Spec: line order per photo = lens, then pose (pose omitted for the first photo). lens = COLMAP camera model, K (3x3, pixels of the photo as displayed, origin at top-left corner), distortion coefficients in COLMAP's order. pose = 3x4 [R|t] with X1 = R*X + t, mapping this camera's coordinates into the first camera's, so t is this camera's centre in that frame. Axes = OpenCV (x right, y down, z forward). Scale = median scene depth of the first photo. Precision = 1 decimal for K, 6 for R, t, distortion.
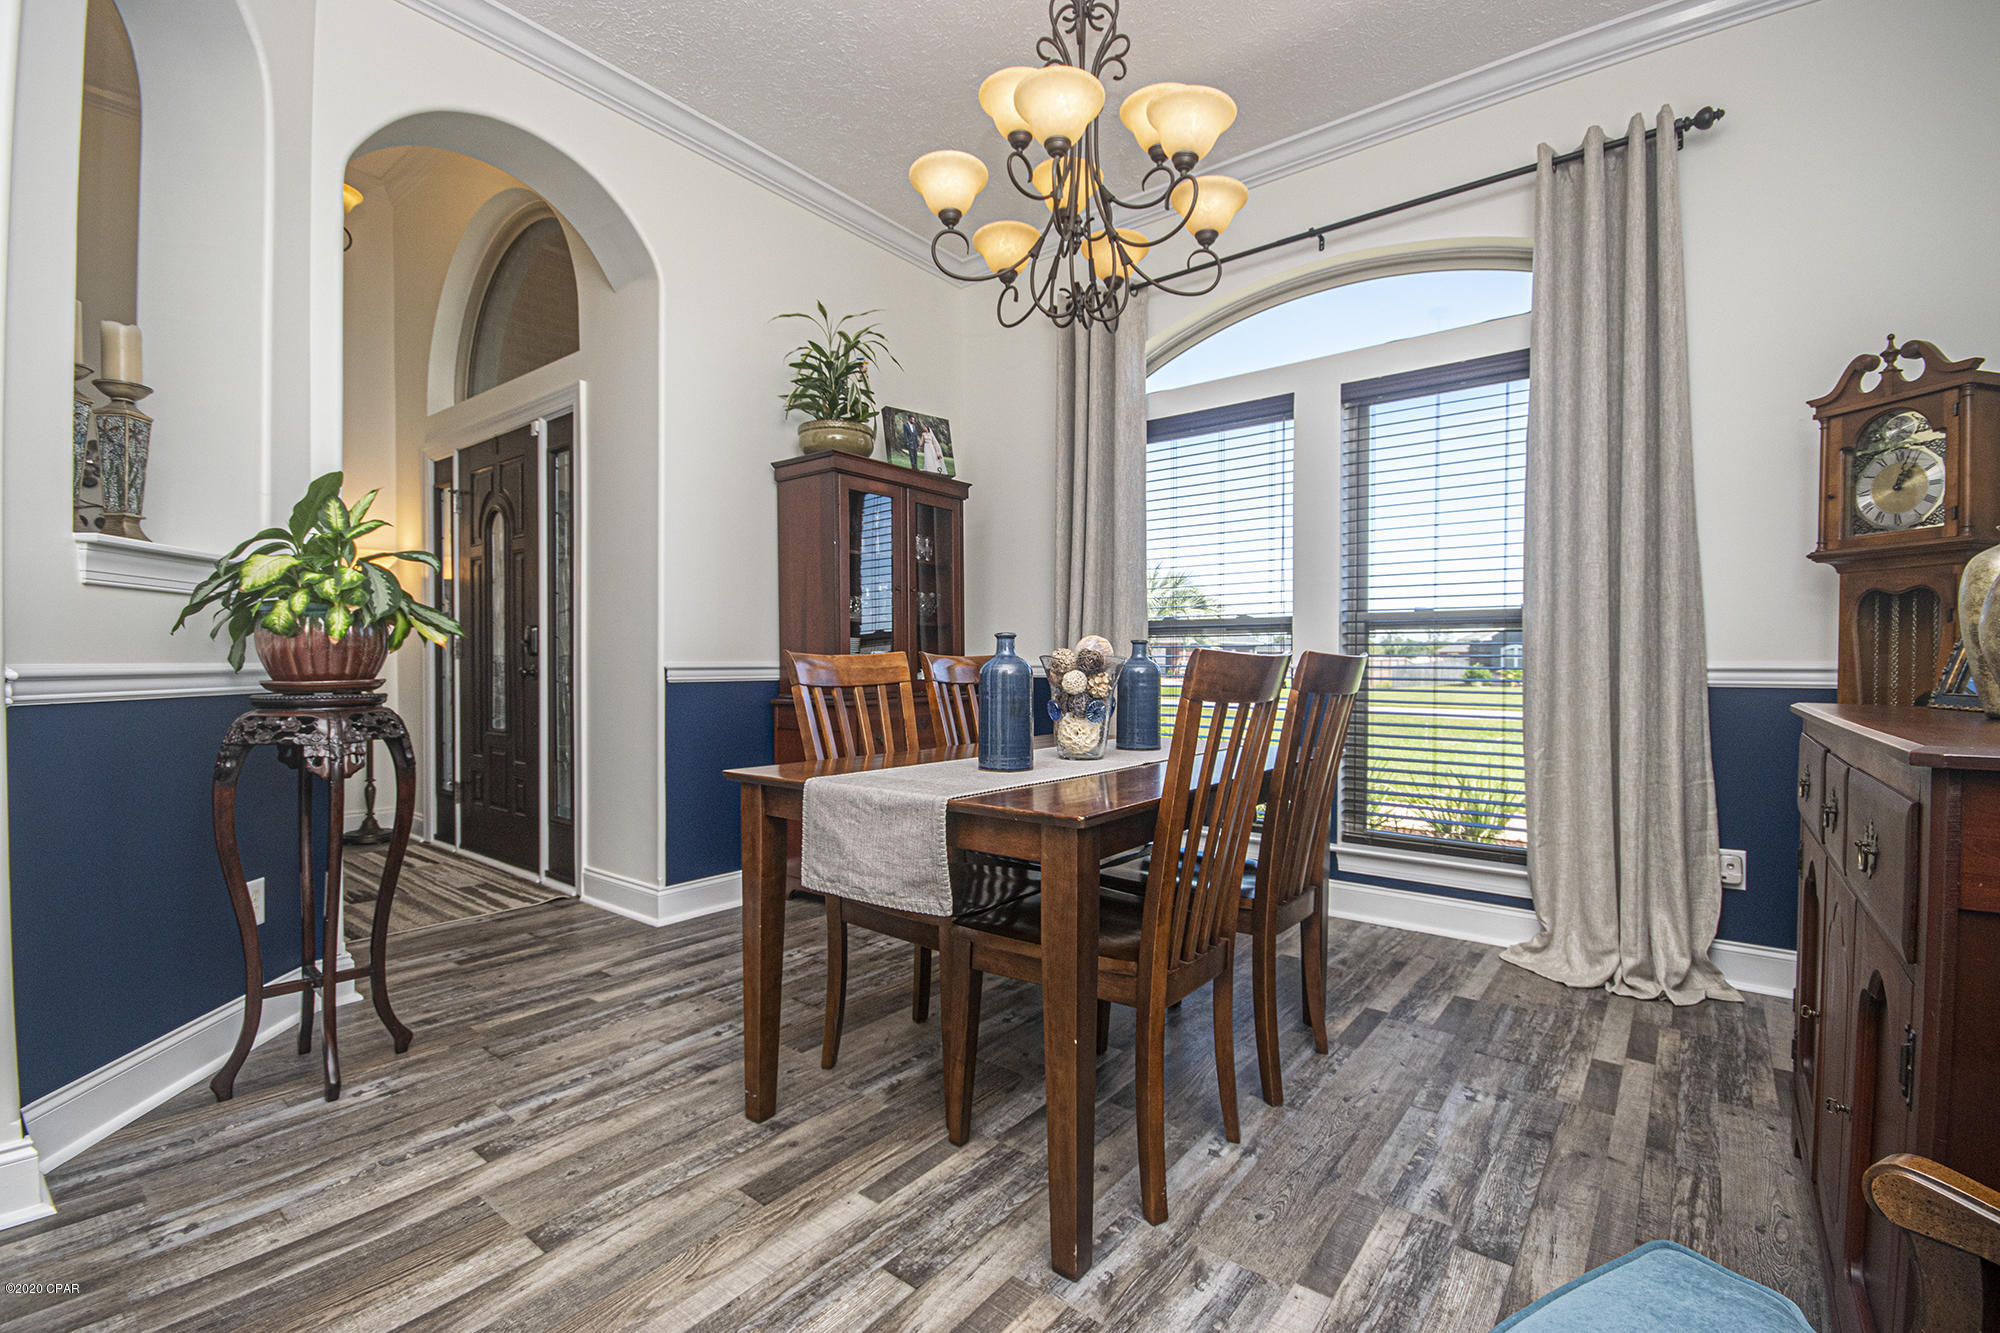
lens RADIAL K [[875.8, 0, 996.4], [0, 875.8, 667.4], [0, 0, 1]] dist [-0.004678, -0.002189]
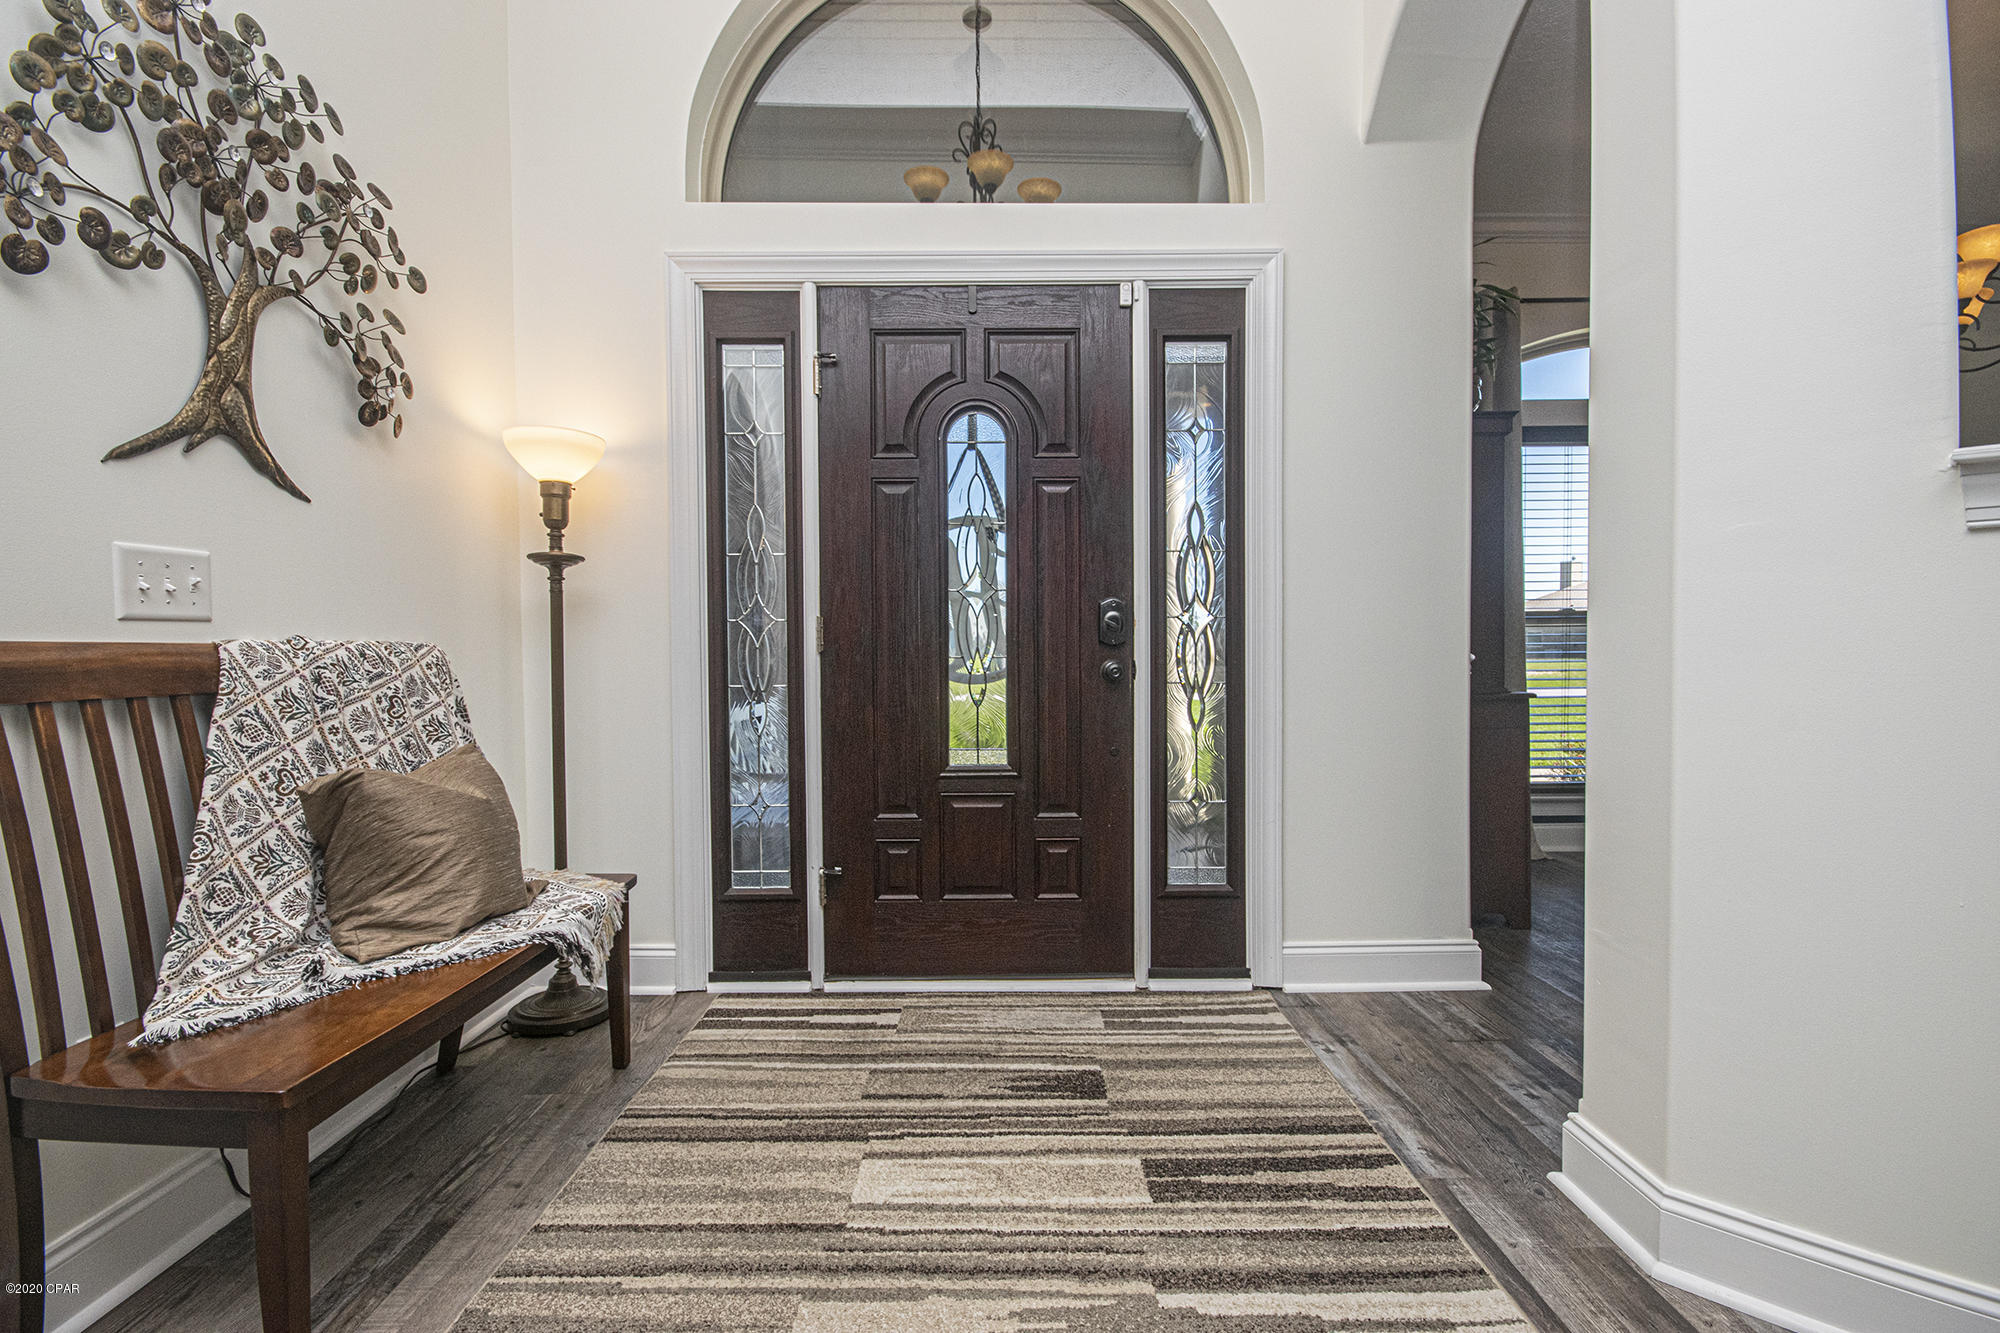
lens RADIAL K [[875.8, 0, 999.5], [0, 875.8, 670.3], [0, 0, 1]] dist [-0.004678, -0.002189]
pose [[0.778263, -0.011467, 0.627834, -1.583137], [0.011517, 0.999926, 0.003987, 0.001693], [-0.627833, 0.004128, 0.778337, 0.861378]]
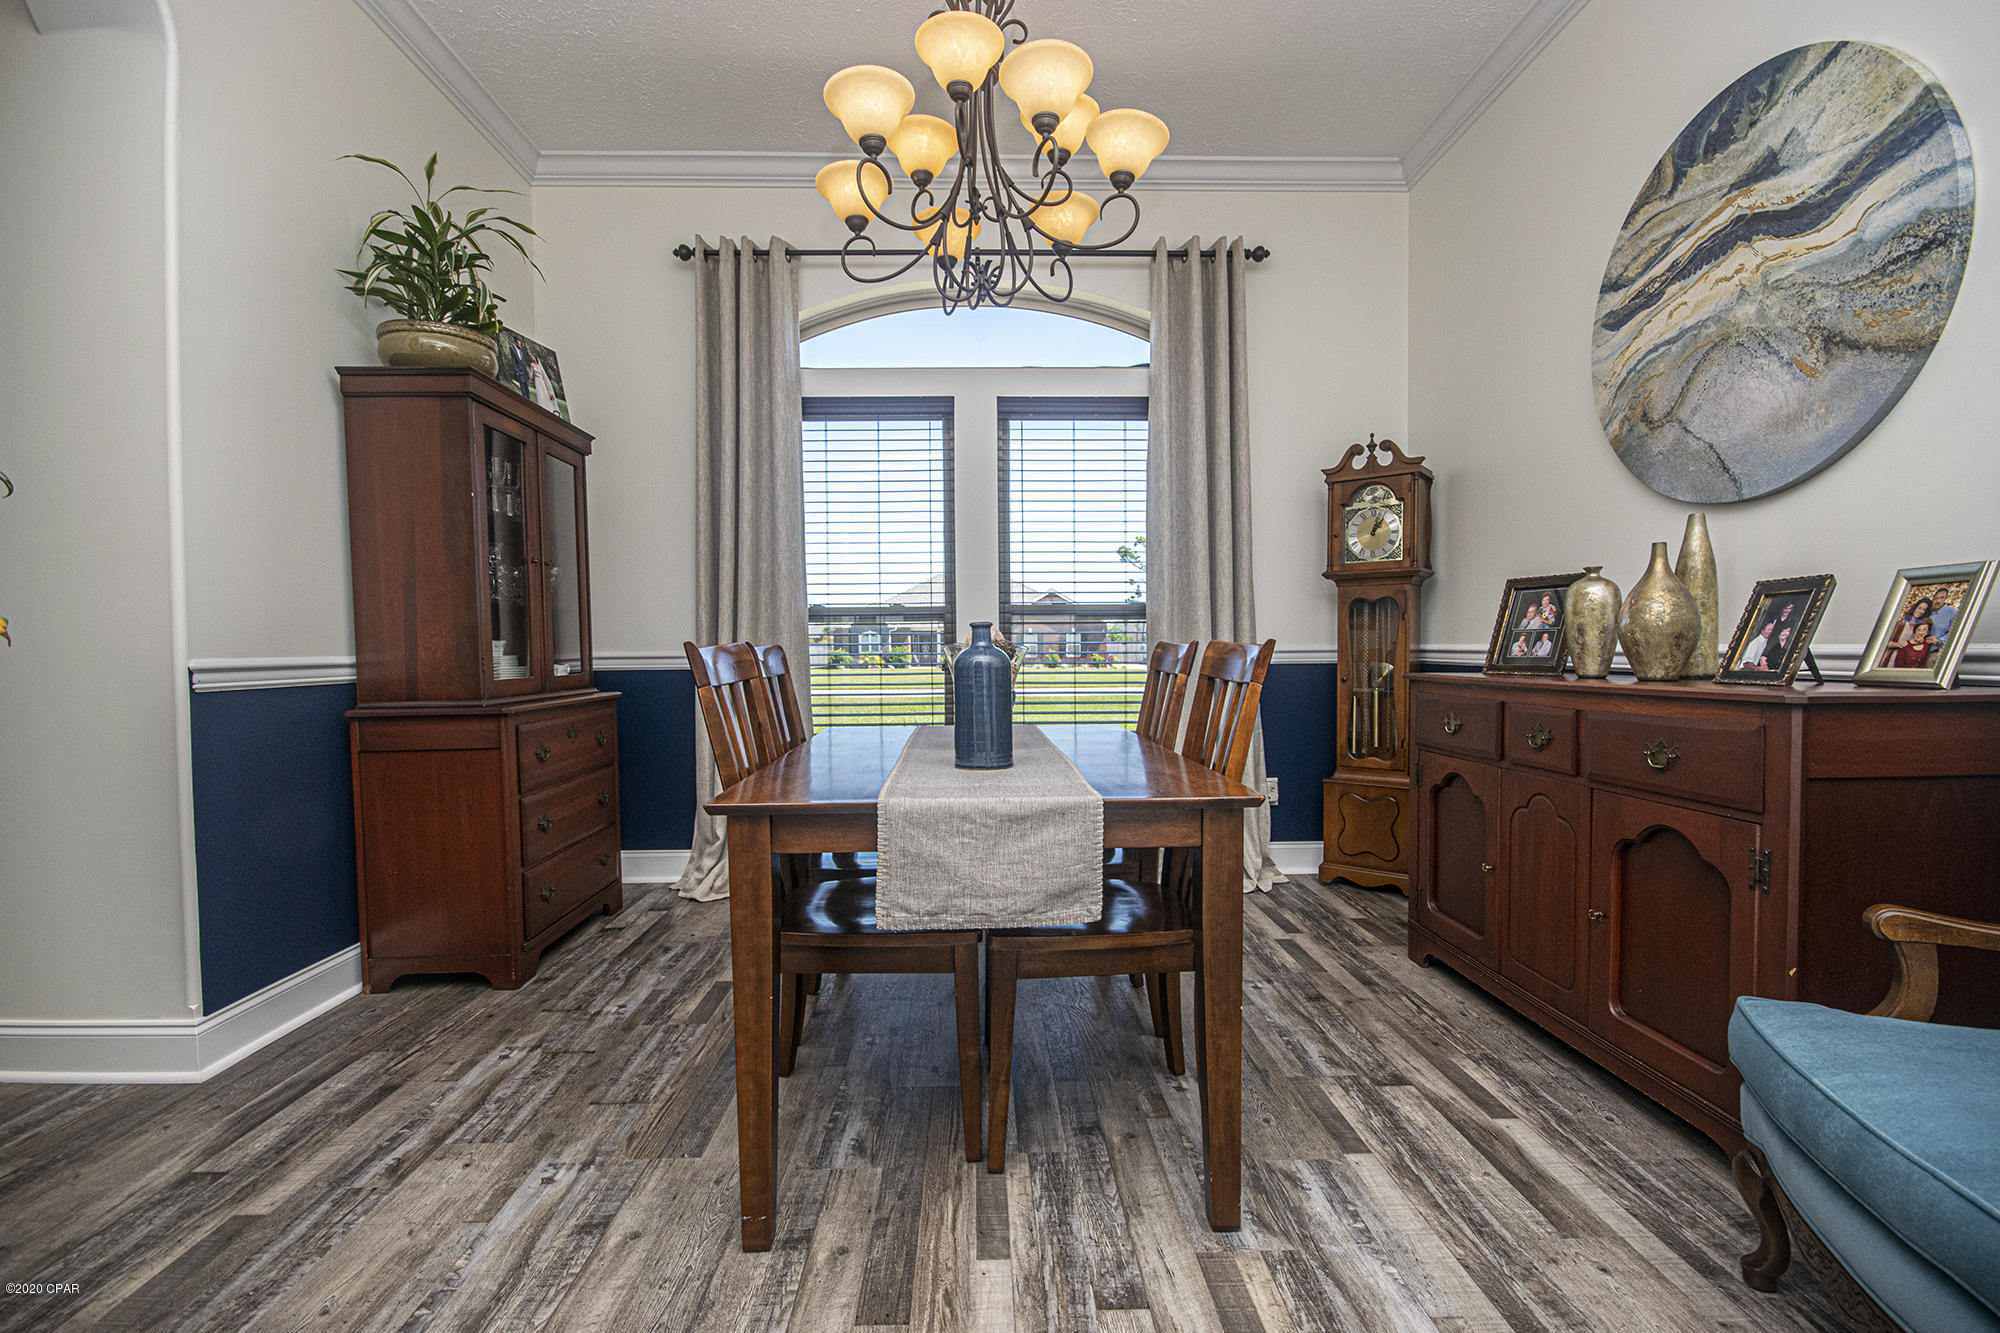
lens RADIAL K [[875.8, 0, 998.3], [0, 875.8, 669.0], [0, 0, 1]] dist [-0.004678, -0.002189]
pose [[0.766987, -0.025007, 0.641175, -0.438121], [0.014027, 0.999655, 0.022210, -0.006995], [-0.641509, -0.008041, 0.767073, 0.202853]]
